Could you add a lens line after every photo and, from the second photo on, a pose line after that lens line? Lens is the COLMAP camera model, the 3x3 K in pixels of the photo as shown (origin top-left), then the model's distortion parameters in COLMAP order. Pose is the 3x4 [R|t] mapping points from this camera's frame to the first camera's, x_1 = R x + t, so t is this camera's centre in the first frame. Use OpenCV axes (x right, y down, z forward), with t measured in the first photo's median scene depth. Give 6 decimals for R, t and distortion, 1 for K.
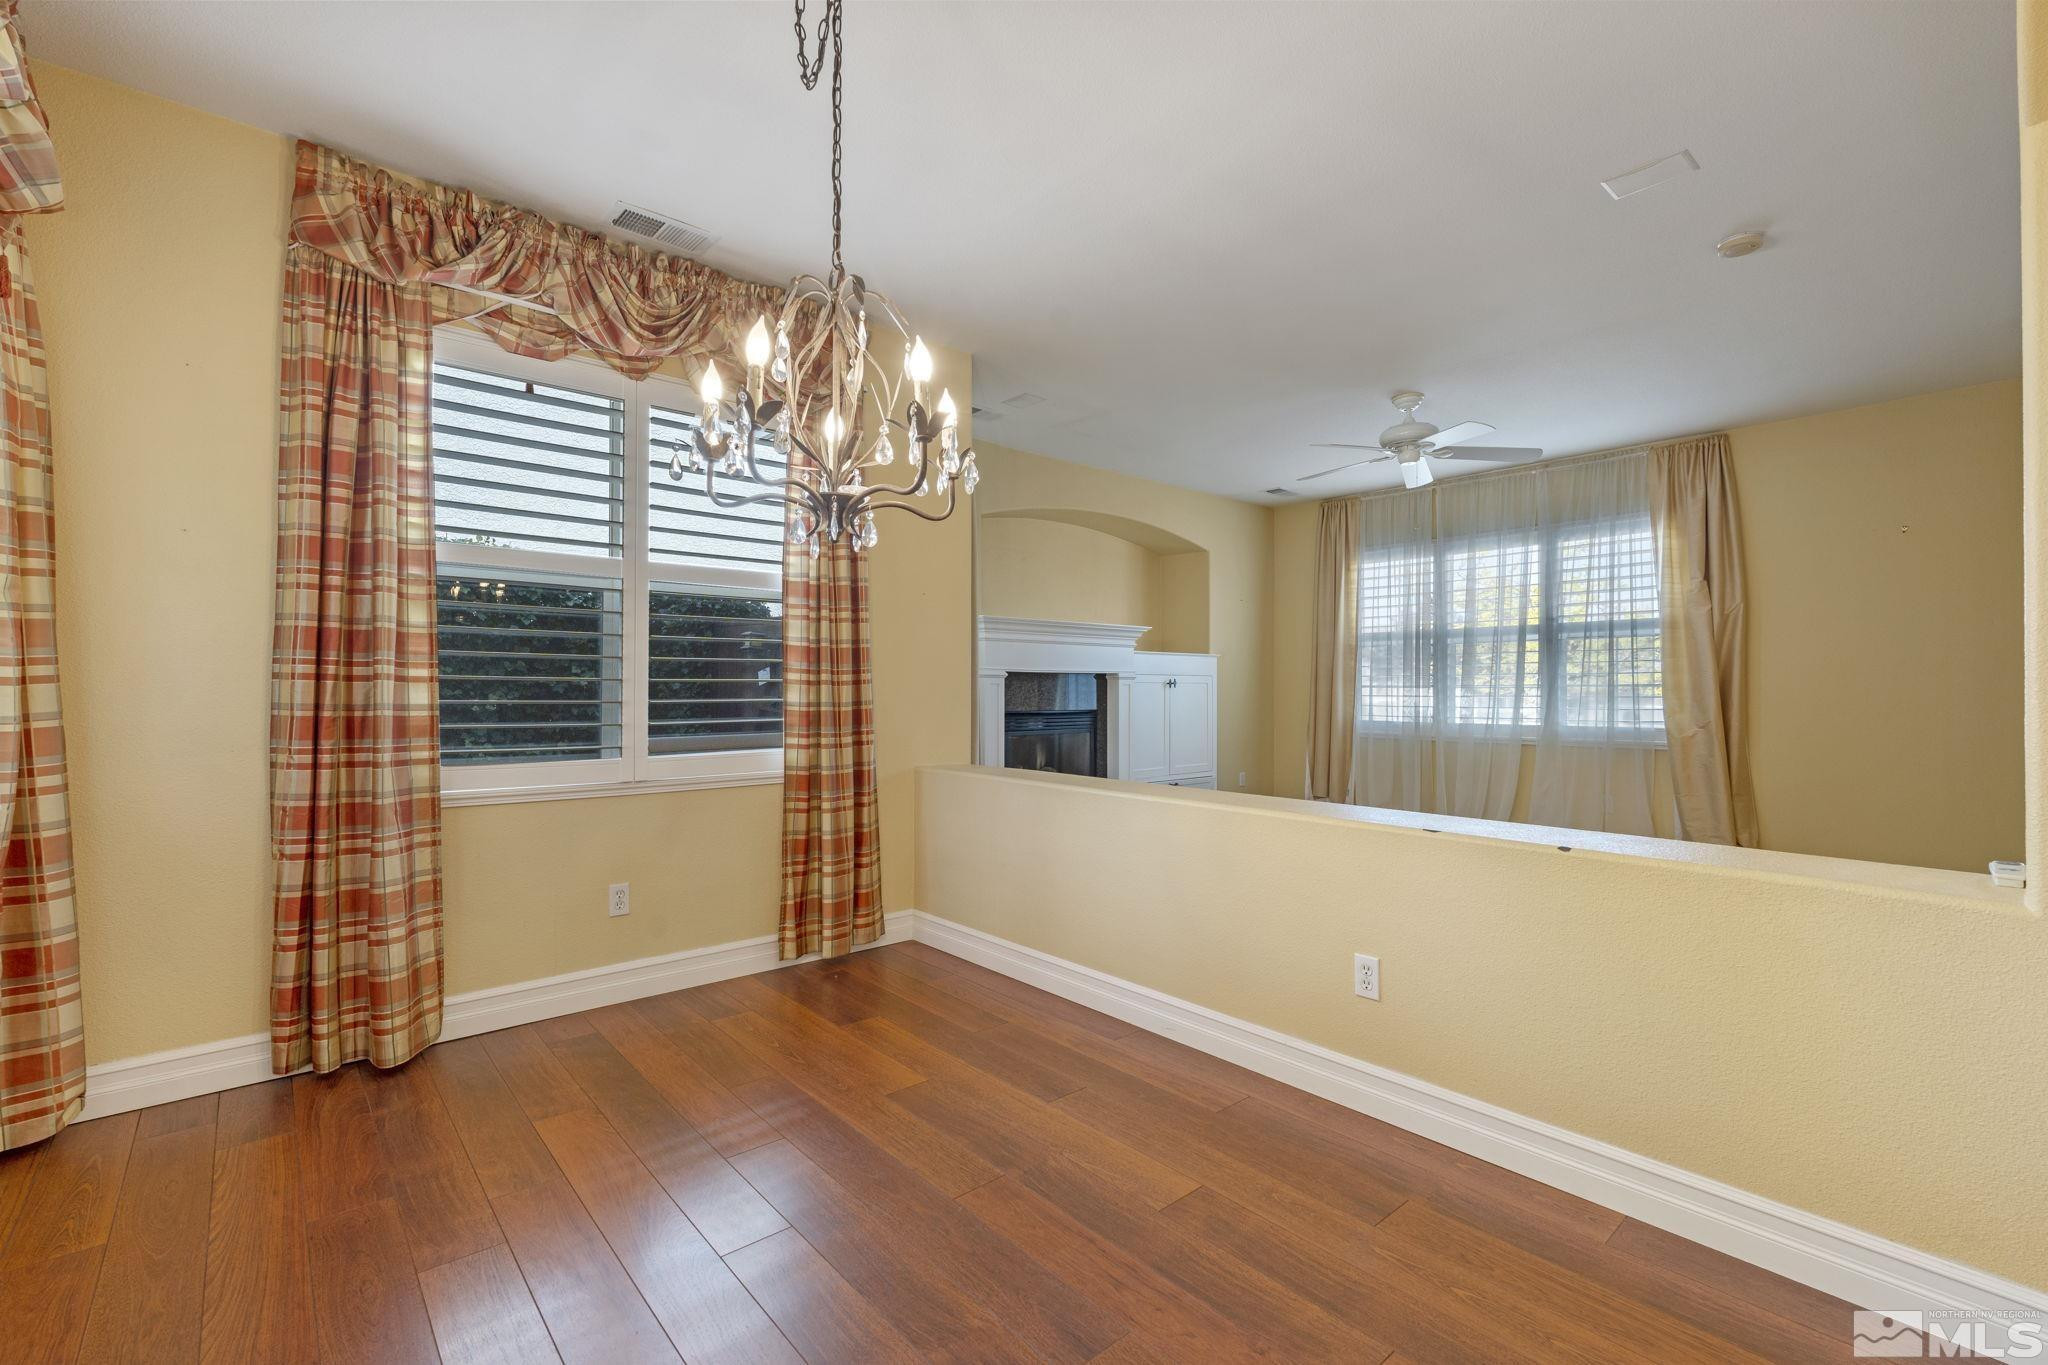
lens RADIAL K [[896.0, 0, 1015.7], [0, 896.0, 684.5], [0, 0, 1]] dist [-0.003289, -0.000127]
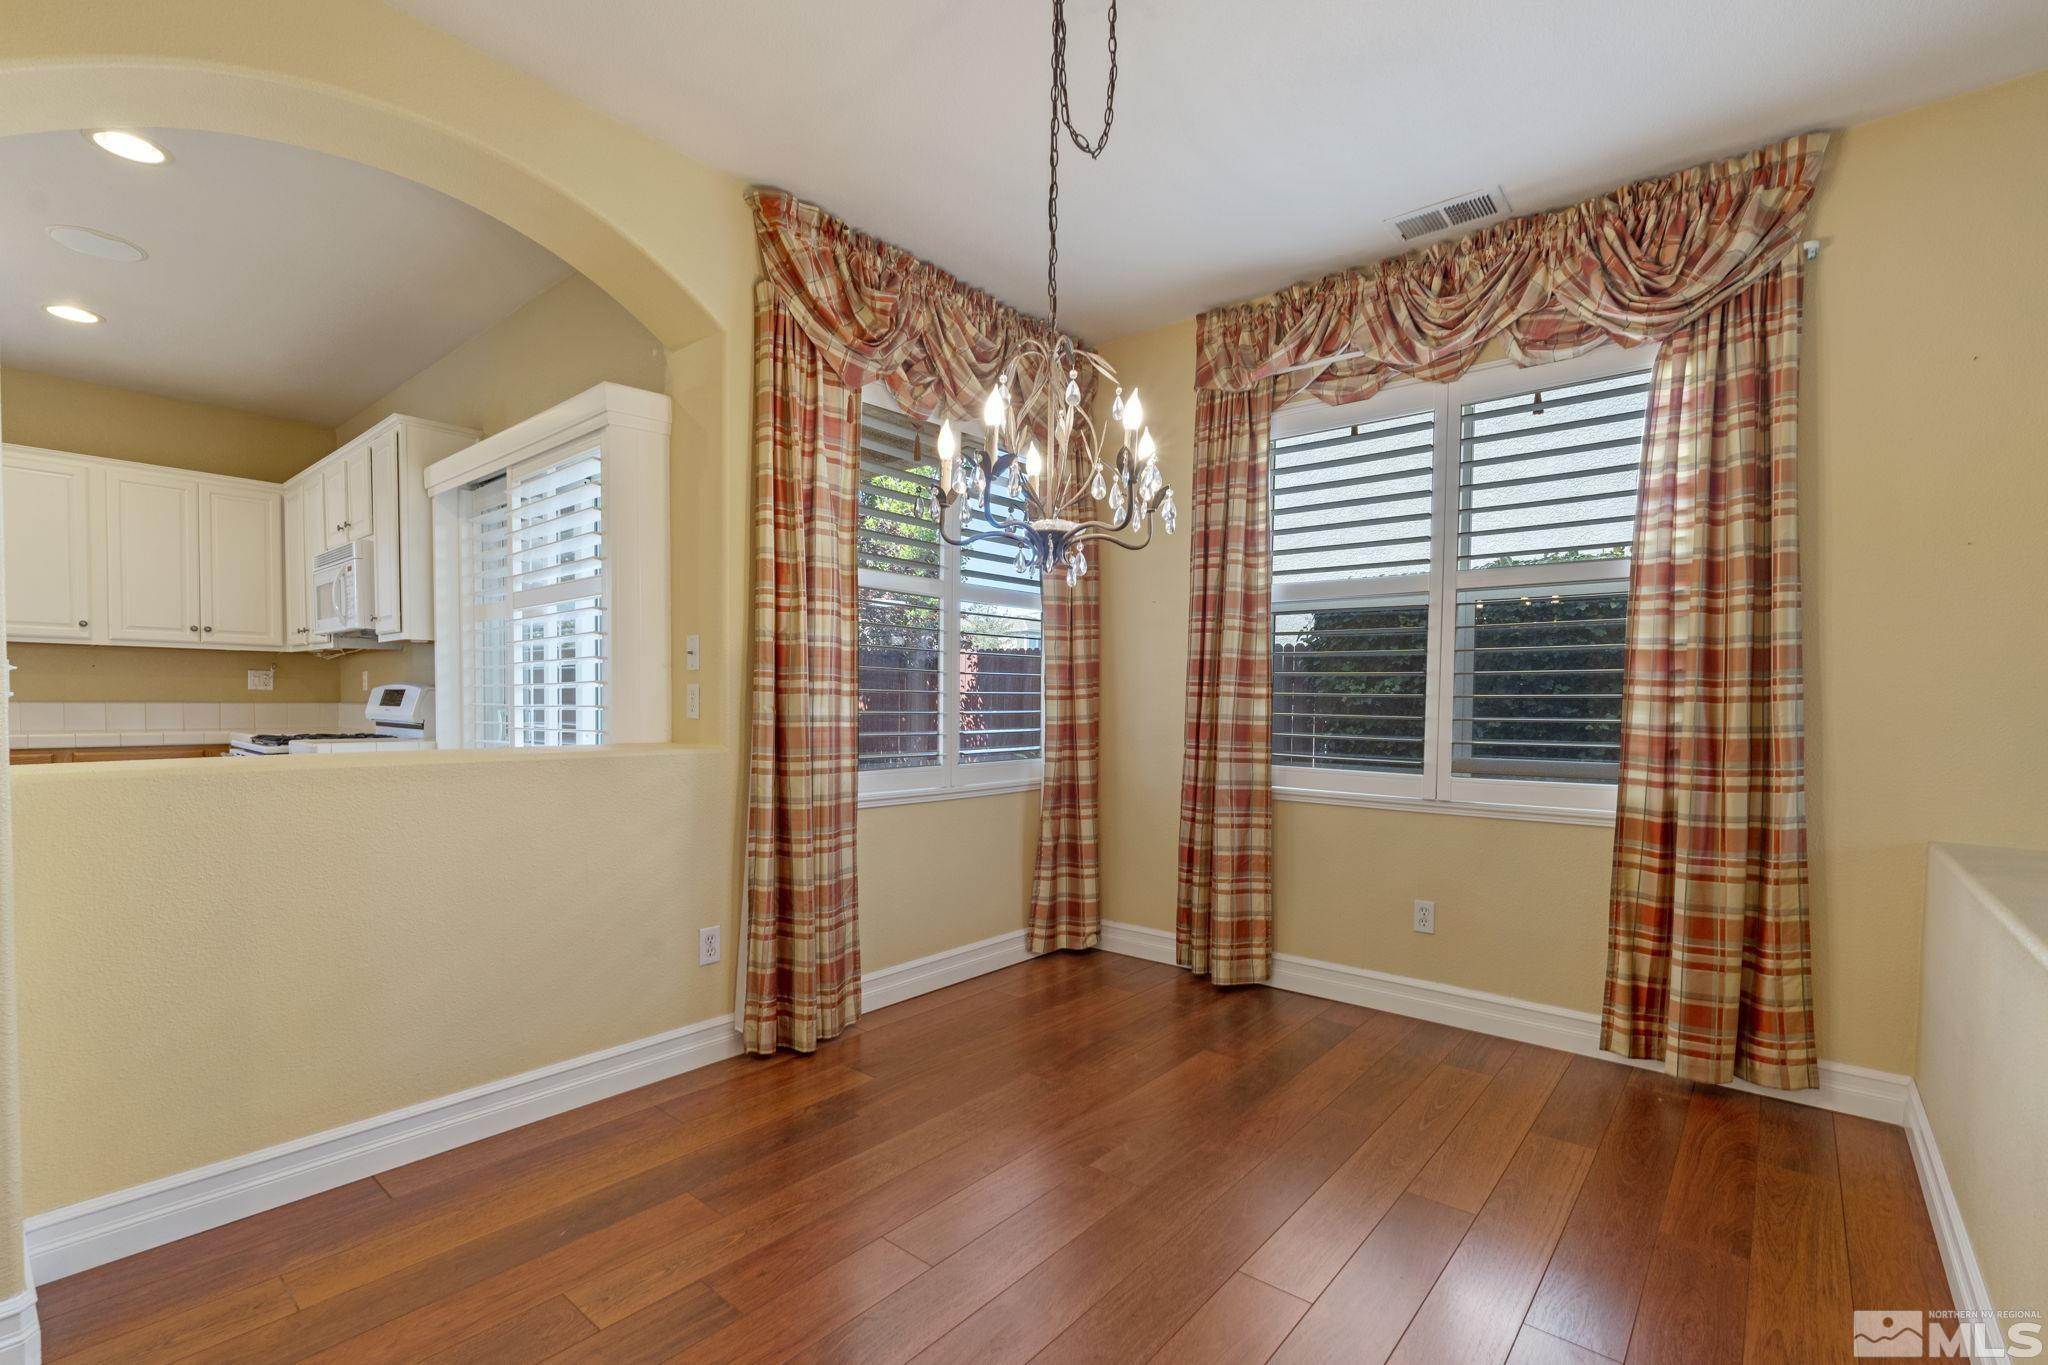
lens RADIAL K [[896.0, 0, 1025.7], [0, 896.0, 735.0], [0, 0, 1]] dist [-0.003289, -0.000127]
pose [[0.164602, 0.035017, -0.985738, 0.377925], [-0.006174, 0.999387, 0.034471, 0.005024], [0.986341, 0.000412, 0.164717, 0.326849]]
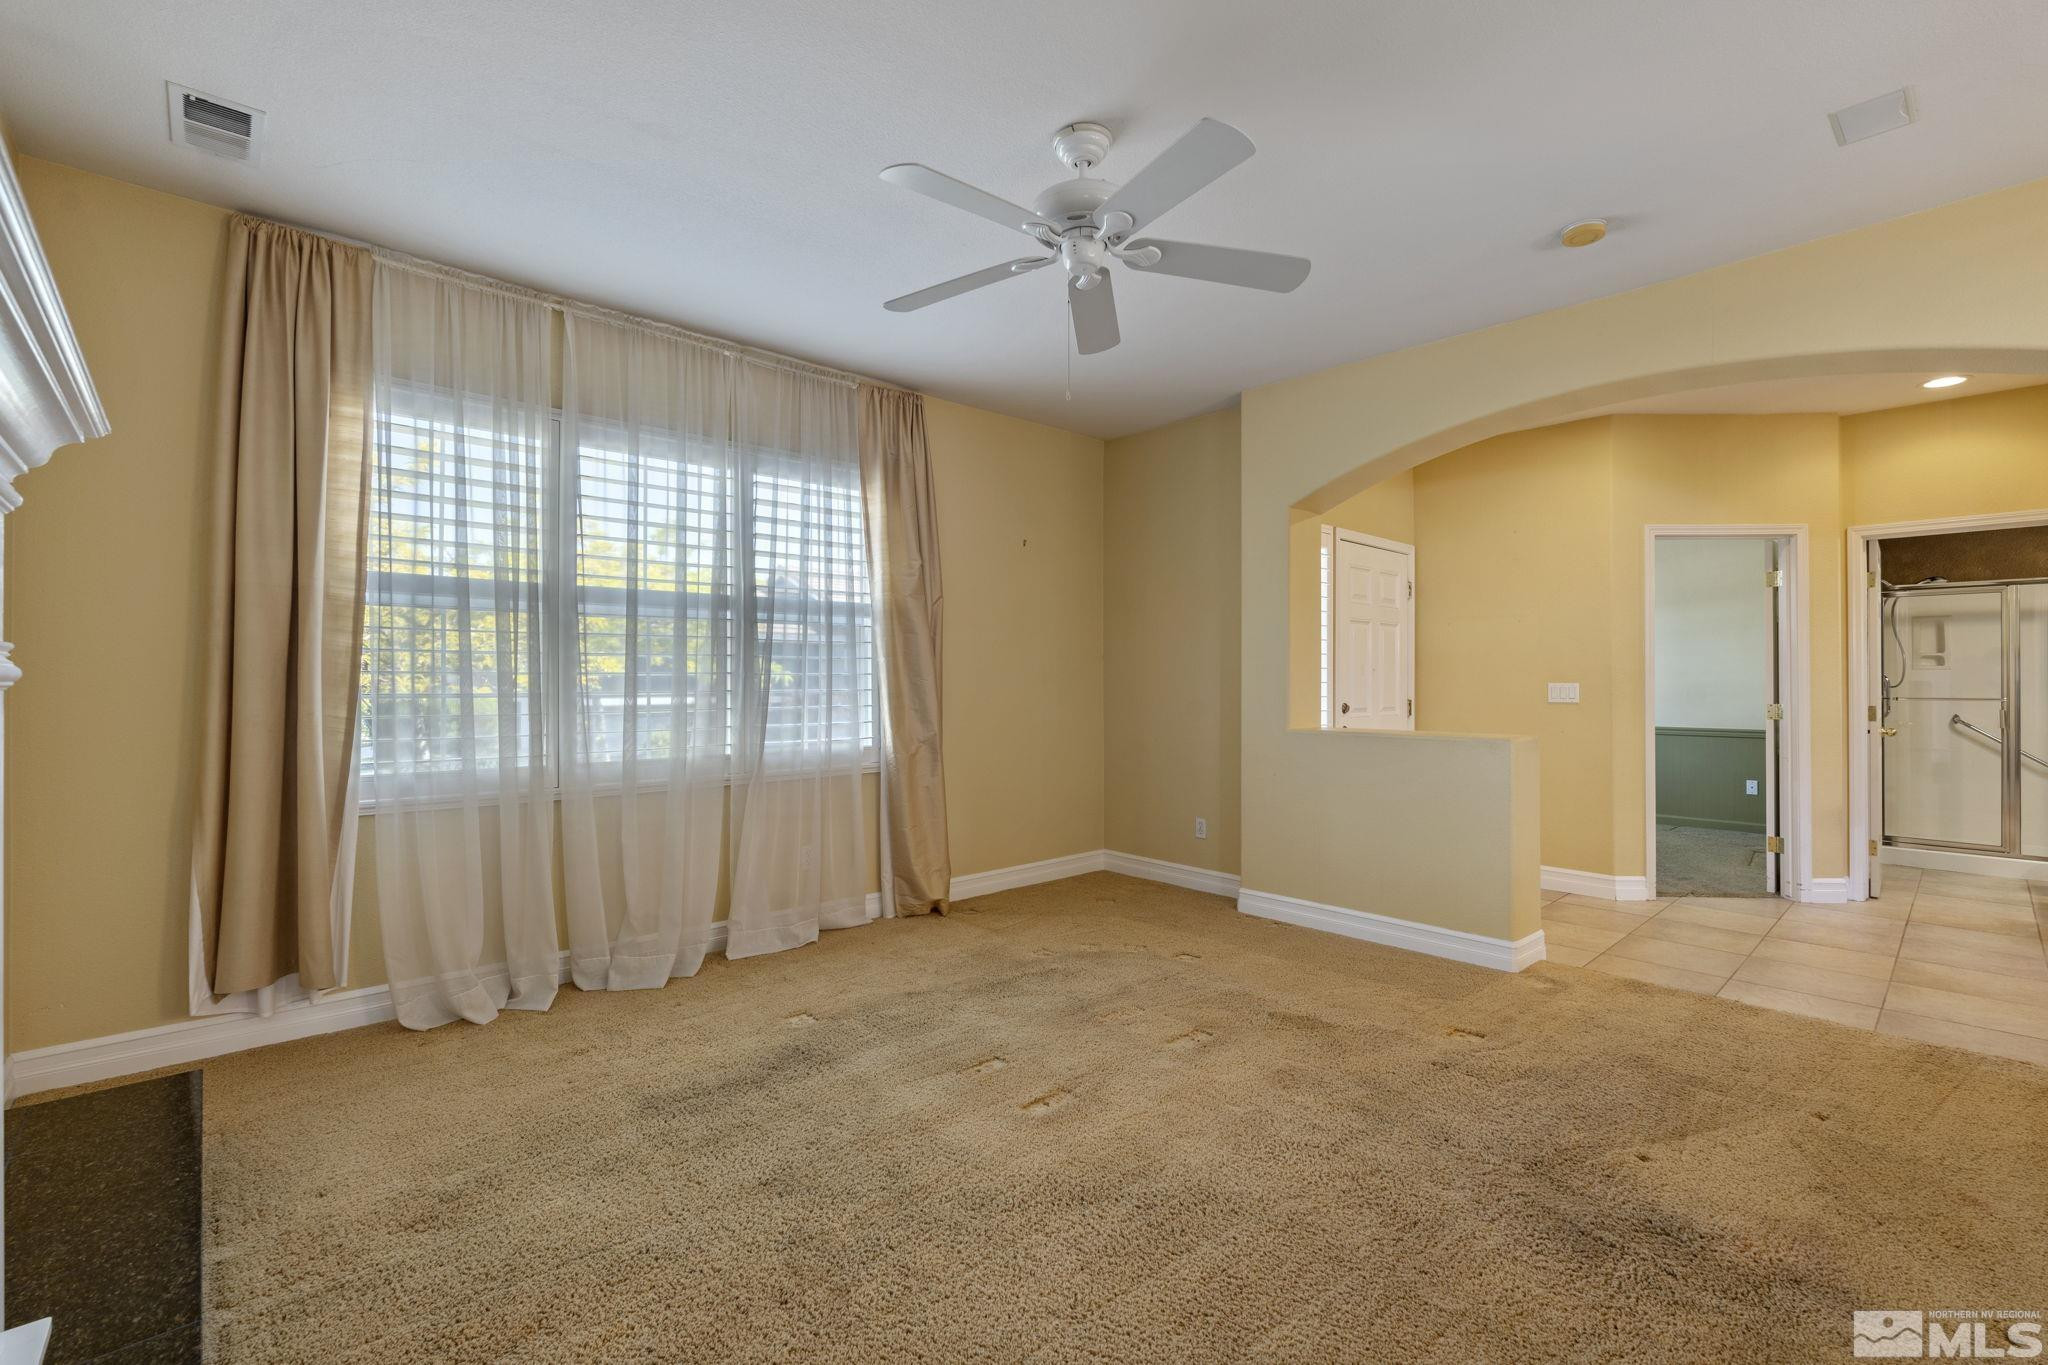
lens RADIAL K [[896.0, 0, 1027.6], [0, 896.0, 678.7], [0, 0, 1]] dist [-0.003289, -0.000127]
pose [[-0.033080, -0.000958, 0.999452, -0.094348], [-0.006169, 0.999981, 0.000754, -0.016268], [-0.999434, -0.006140, -0.033086, 1.305751]]
